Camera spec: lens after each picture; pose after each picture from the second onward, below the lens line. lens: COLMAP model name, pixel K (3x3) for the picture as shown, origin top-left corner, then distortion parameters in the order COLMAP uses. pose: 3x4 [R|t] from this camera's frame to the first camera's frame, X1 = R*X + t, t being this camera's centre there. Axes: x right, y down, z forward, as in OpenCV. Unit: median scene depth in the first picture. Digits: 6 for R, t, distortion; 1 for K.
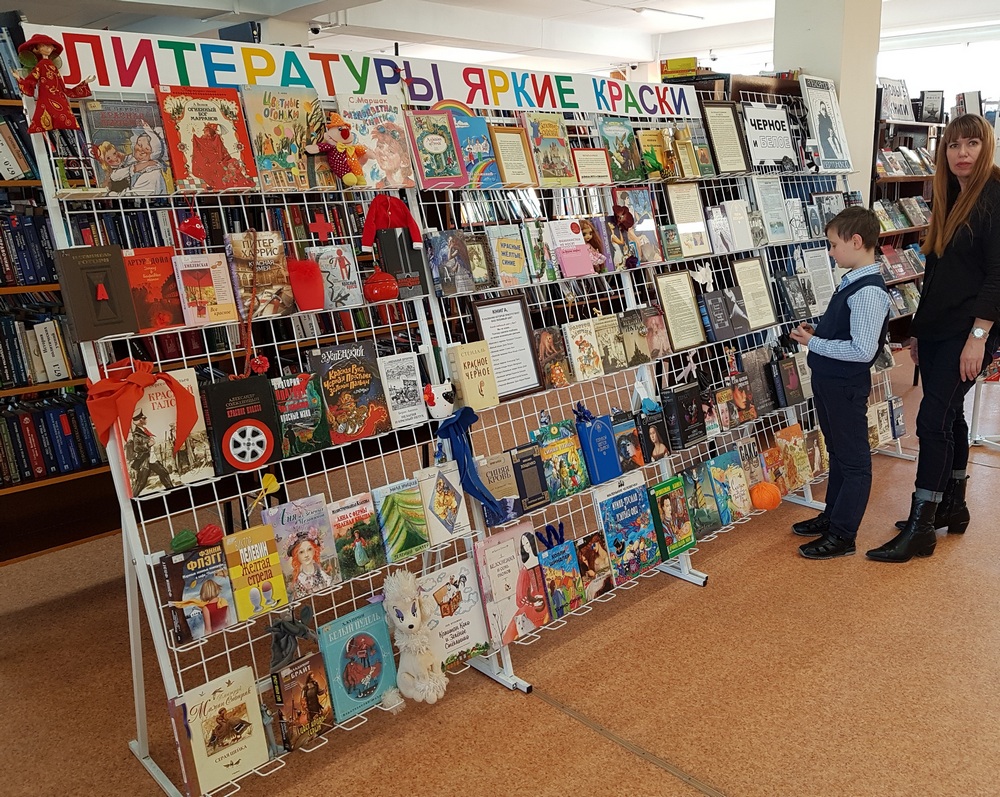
lens RADIAL K [[852.6, 0, 555.9], [0, 852.6, 381.4], [0, 0, 1]] dist [0.127390, -0.268876]
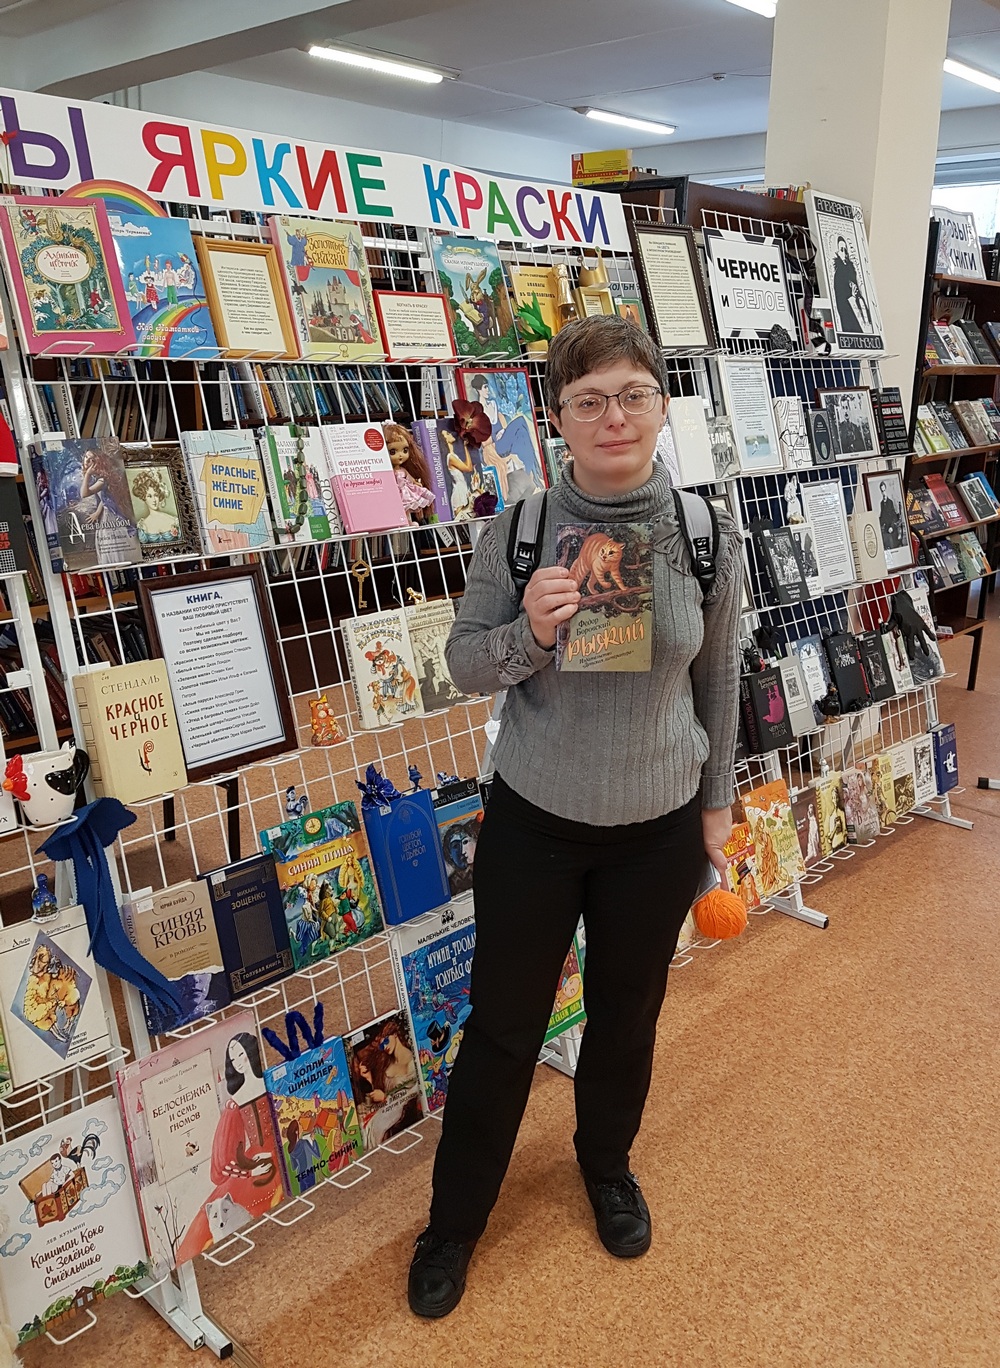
lens RADIAL K [[1146.7, 0, 499.2], [0, 1146.7, 646.0], [0, 0, 1]] dist [0.099872, -0.185912]
pose [[0.999382, 0.029225, 0.019549, 0.090457], [-0.029518, 0.999453, 0.014887, -0.063304], [-0.019103, -0.015454, 0.999698, 0.278297]]
